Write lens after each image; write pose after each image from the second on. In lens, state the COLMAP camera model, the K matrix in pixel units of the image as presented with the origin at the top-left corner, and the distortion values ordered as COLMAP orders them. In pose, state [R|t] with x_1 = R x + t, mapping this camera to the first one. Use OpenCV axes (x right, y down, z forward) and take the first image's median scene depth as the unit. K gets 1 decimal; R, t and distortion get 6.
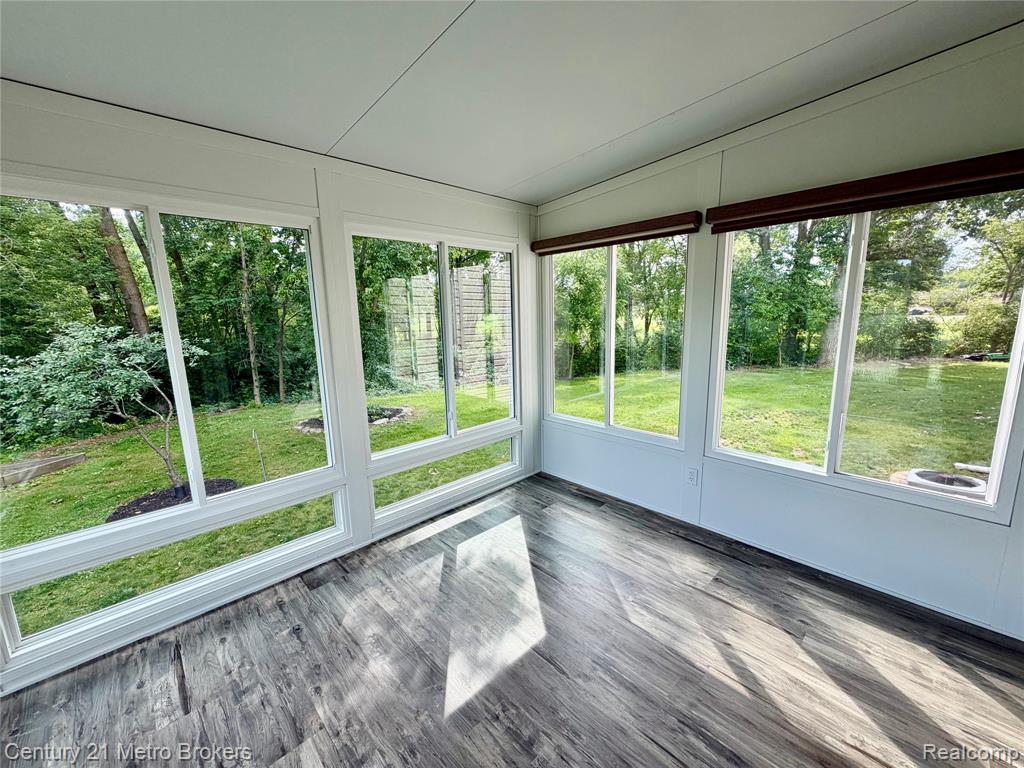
lens RADIAL K [[407.2, 0, 512.0], [0, 407.2, 384.0], [0, 0, 1]] dist [0.001045, -0.000136]
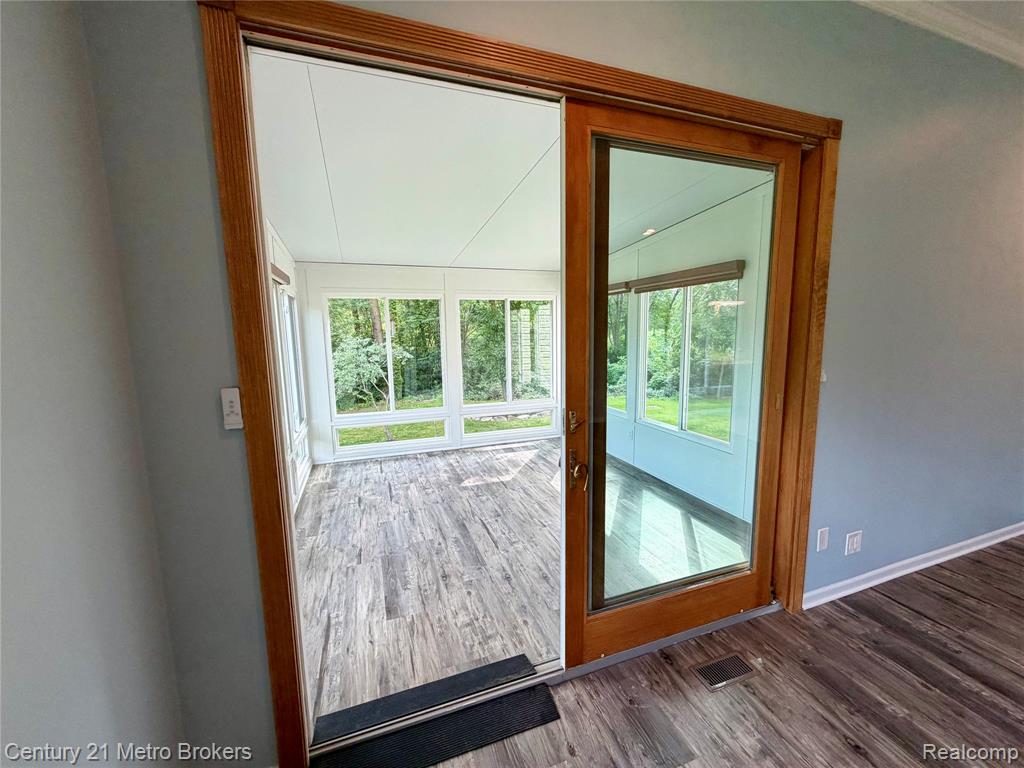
lens RADIAL K [[407.2, 0, 512.0], [0, 407.2, 384.0], [0, 0, 1]] dist [0.001045, -0.000136]
pose [[0.913277, 0.059058, -0.403034, 0.685575], [-0.073039, 0.997141, -0.019392, 0.091464], [0.400736, 0.047148, 0.914980, -0.762332]]
